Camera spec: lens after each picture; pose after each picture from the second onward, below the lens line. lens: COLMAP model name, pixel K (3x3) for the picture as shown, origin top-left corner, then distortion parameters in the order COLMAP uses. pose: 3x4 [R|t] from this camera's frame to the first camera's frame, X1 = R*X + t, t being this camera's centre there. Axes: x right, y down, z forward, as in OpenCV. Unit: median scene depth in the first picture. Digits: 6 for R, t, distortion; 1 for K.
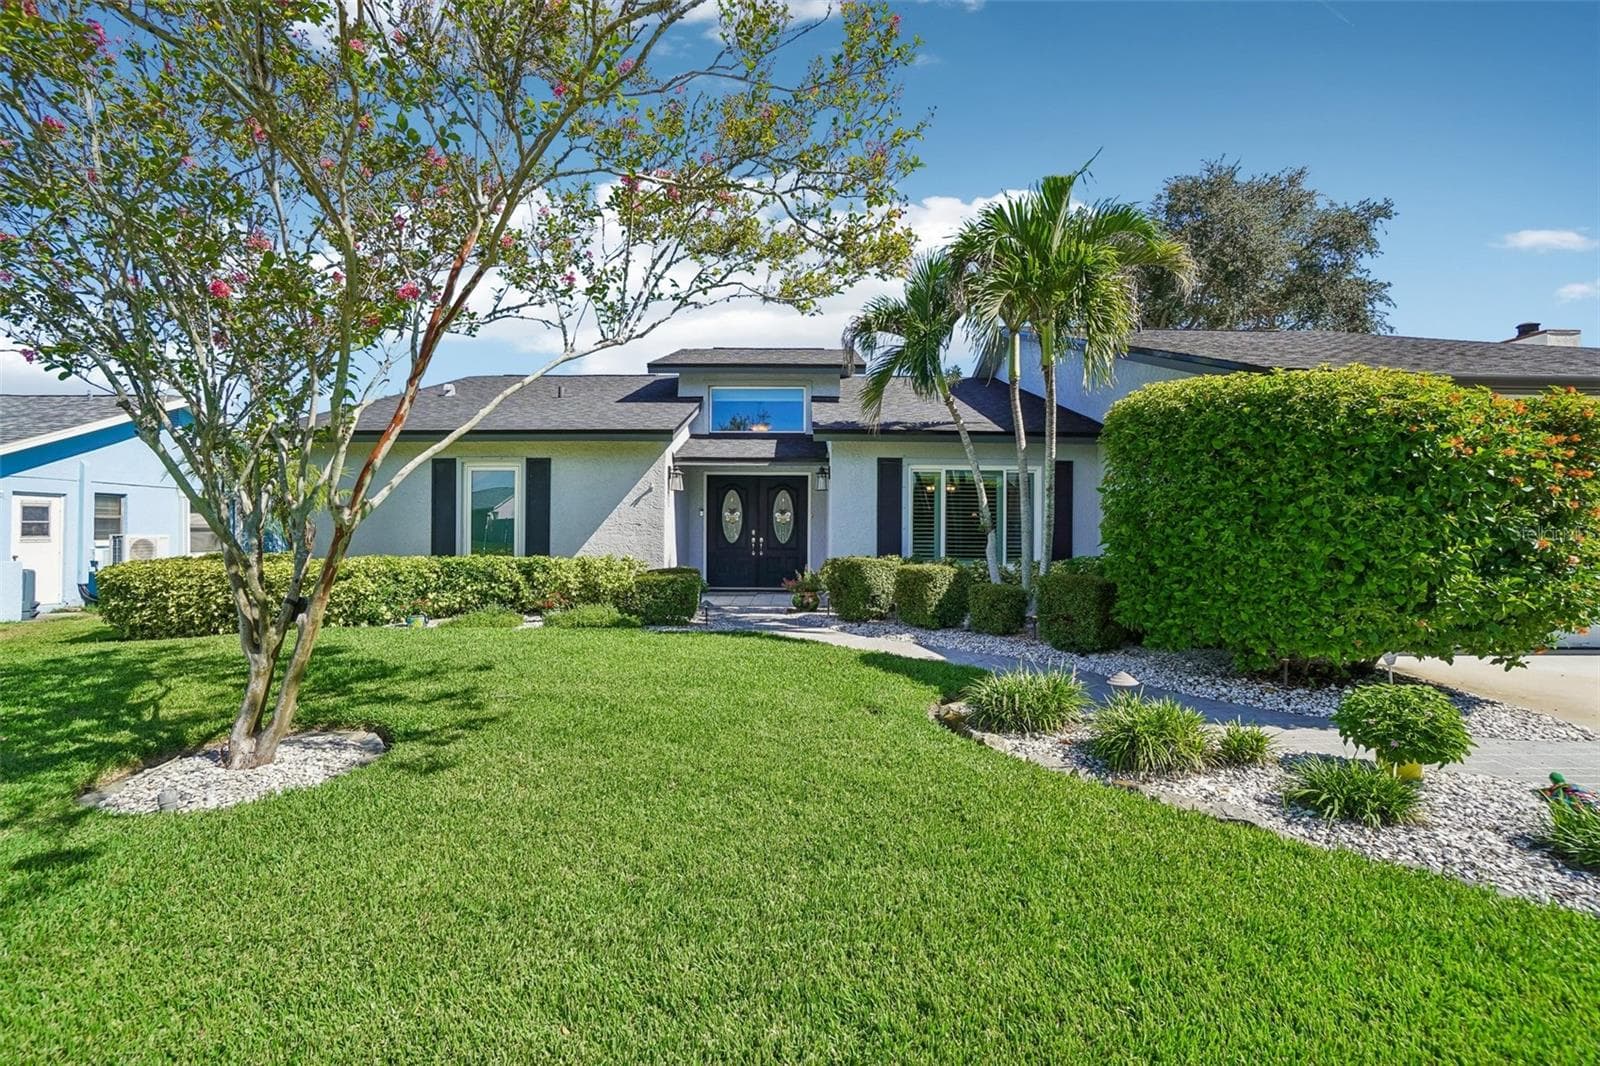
lens RADIAL K [[702.0, 0, 804.9], [0, 702.0, 535.6], [0, 0, 1]] dist [-0.048245, 0.015834]
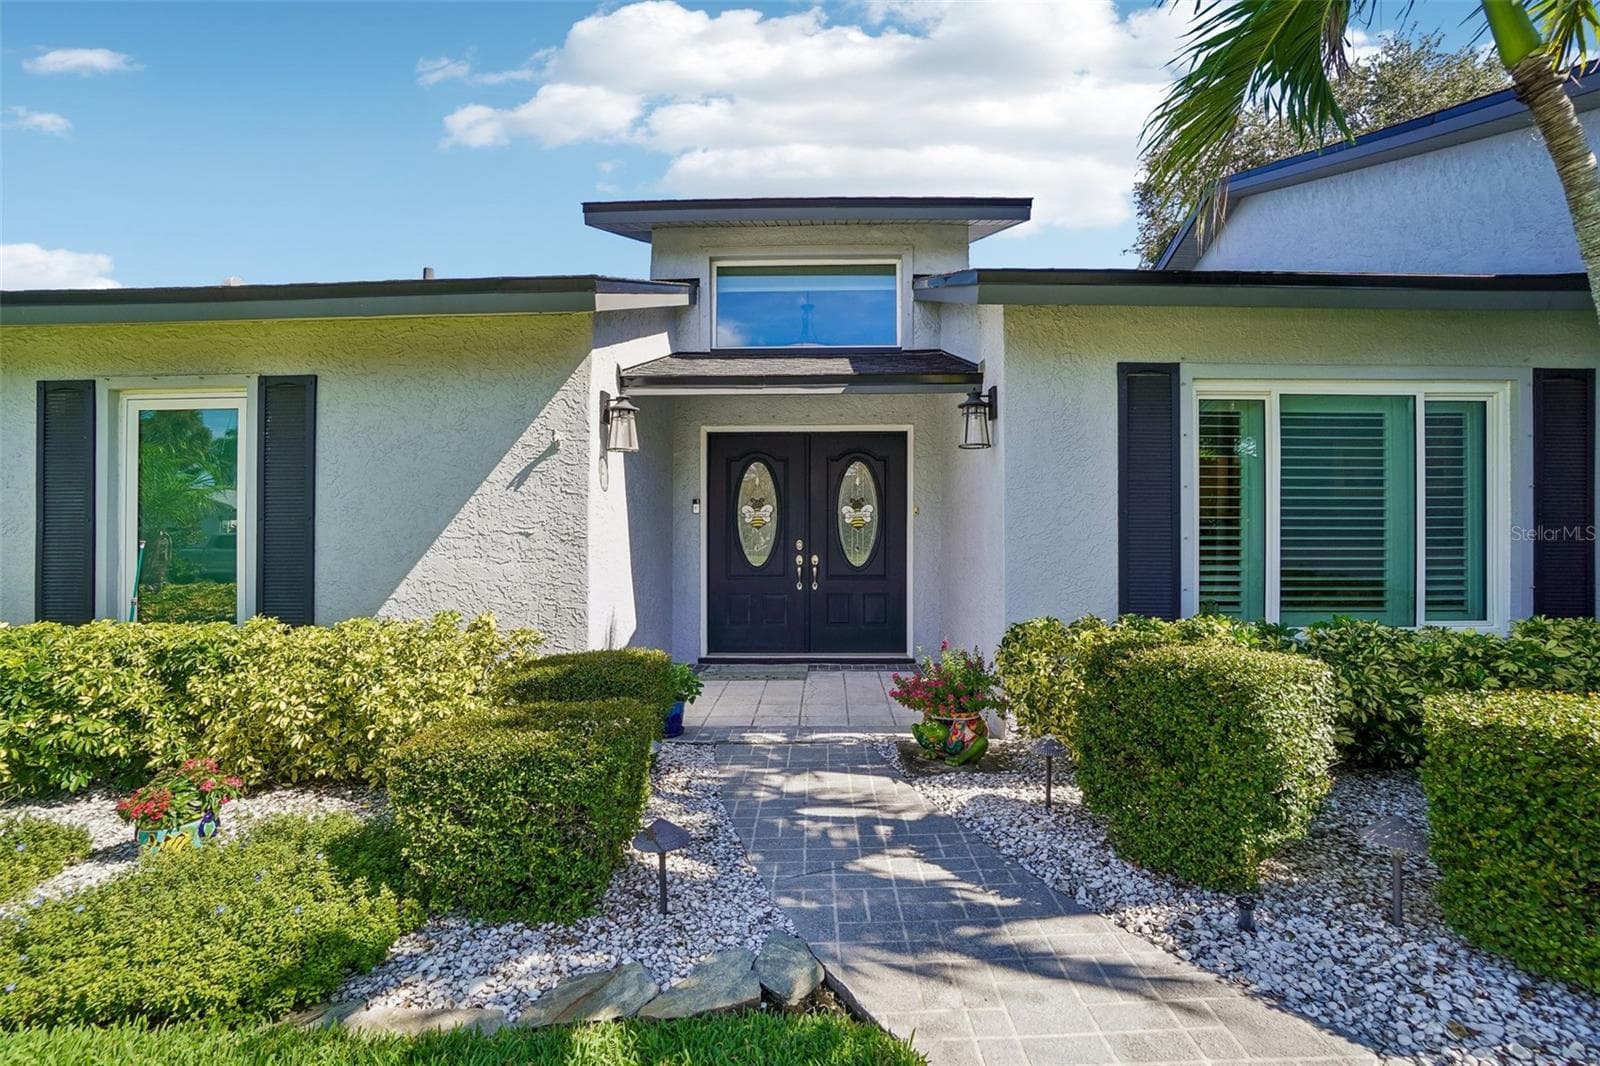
lens RADIAL K [[702.0, 0, 798.1], [0, 702.0, 531.4], [0, 0, 1]] dist [-0.048245, 0.015834]
pose [[0.998841, -0.008067, -0.047461, -0.058313], [0.007820, 0.999955, -0.005385, -0.013364], [0.047502, 0.005007, 0.998859, 0.572561]]
